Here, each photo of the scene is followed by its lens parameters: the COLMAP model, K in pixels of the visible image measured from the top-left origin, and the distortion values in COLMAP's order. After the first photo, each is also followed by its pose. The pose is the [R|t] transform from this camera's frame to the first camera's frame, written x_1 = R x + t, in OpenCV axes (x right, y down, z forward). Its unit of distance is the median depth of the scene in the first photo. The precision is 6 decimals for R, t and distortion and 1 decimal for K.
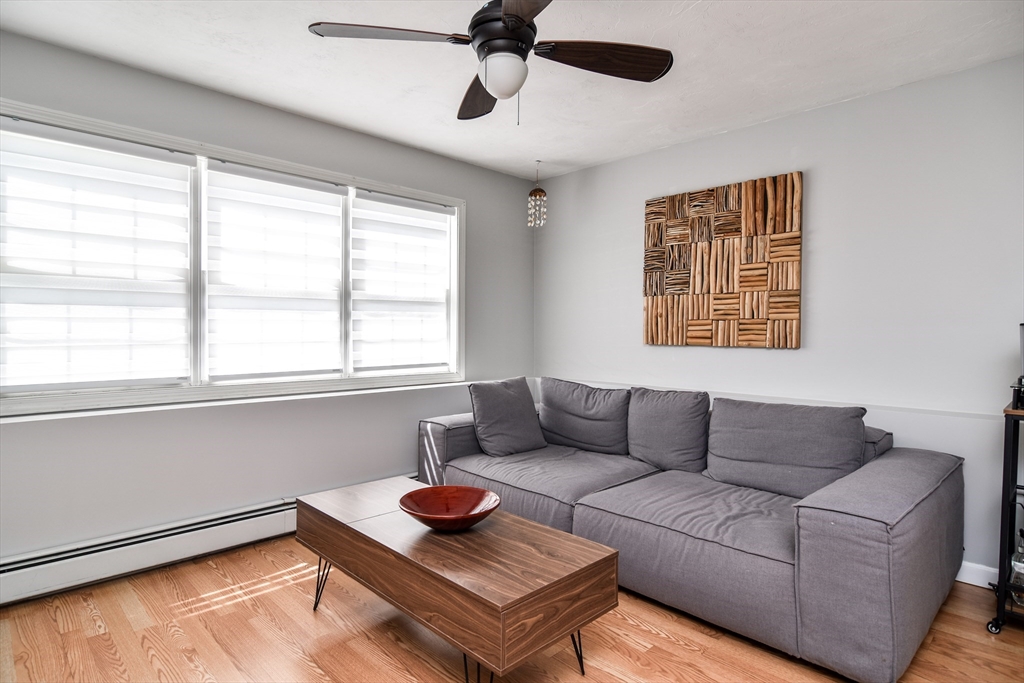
lens RADIAL K [[551.1, 0, 515.0], [0, 551.1, 340.9], [0, 0, 1]] dist [0.008706, -0.009571]
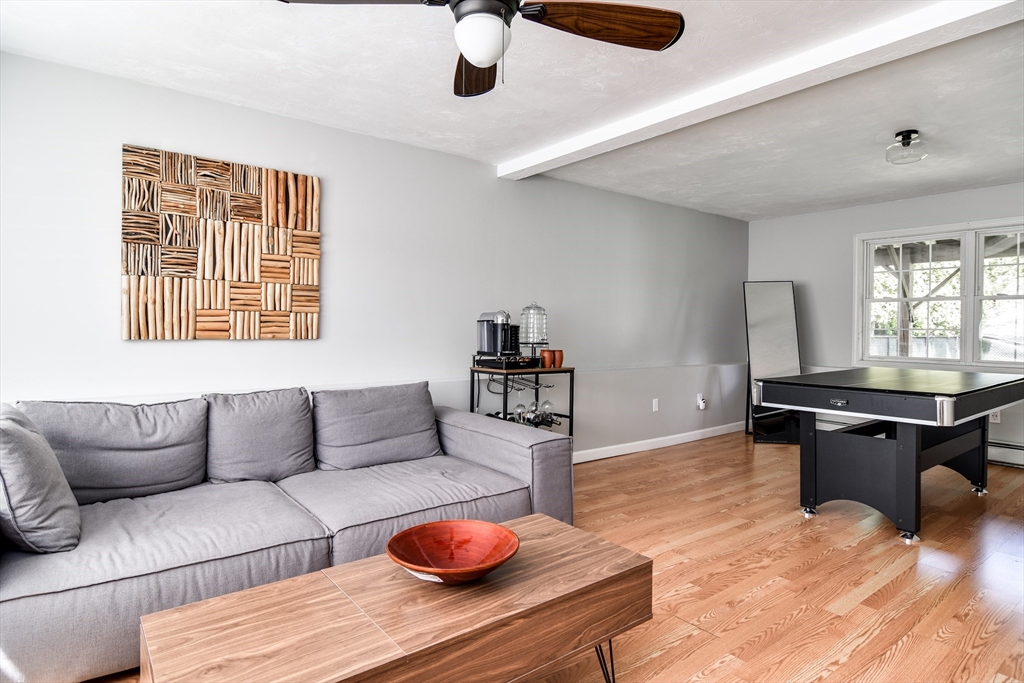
lens RADIAL K [[551.1, 0, 505.6], [0, 551.1, 333.5], [0, 0, 1]] dist [0.008706, -0.009571]
pose [[0.124523, -0.016173, 0.992085, -0.504574], [0.008801, 0.999846, 0.015195, -0.010799], [-0.992178, 0.006839, 0.124646, 0.474352]]
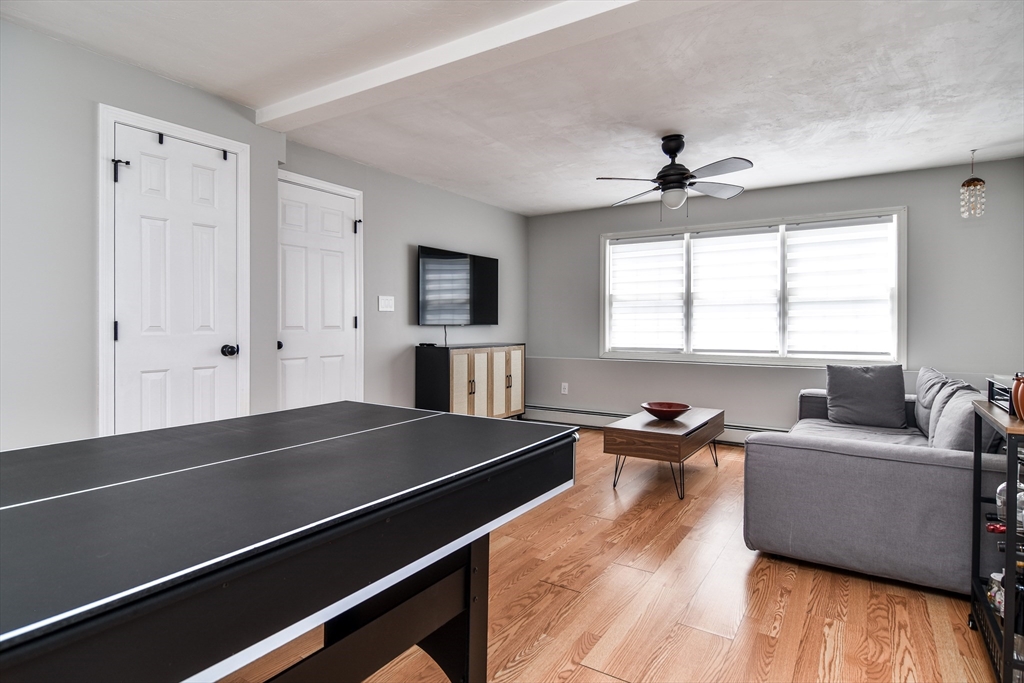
lens RADIAL K [[551.1, 0, 509.0], [0, 551.1, 332.1], [0, 0, 1]] dist [0.008706, -0.009571]
pose [[0.224313, 0.008747, -0.974478, 1.000821], [-0.019360, 0.999802, 0.004518, 0.009494], [0.974325, 0.017852, 0.224438, -0.019529]]
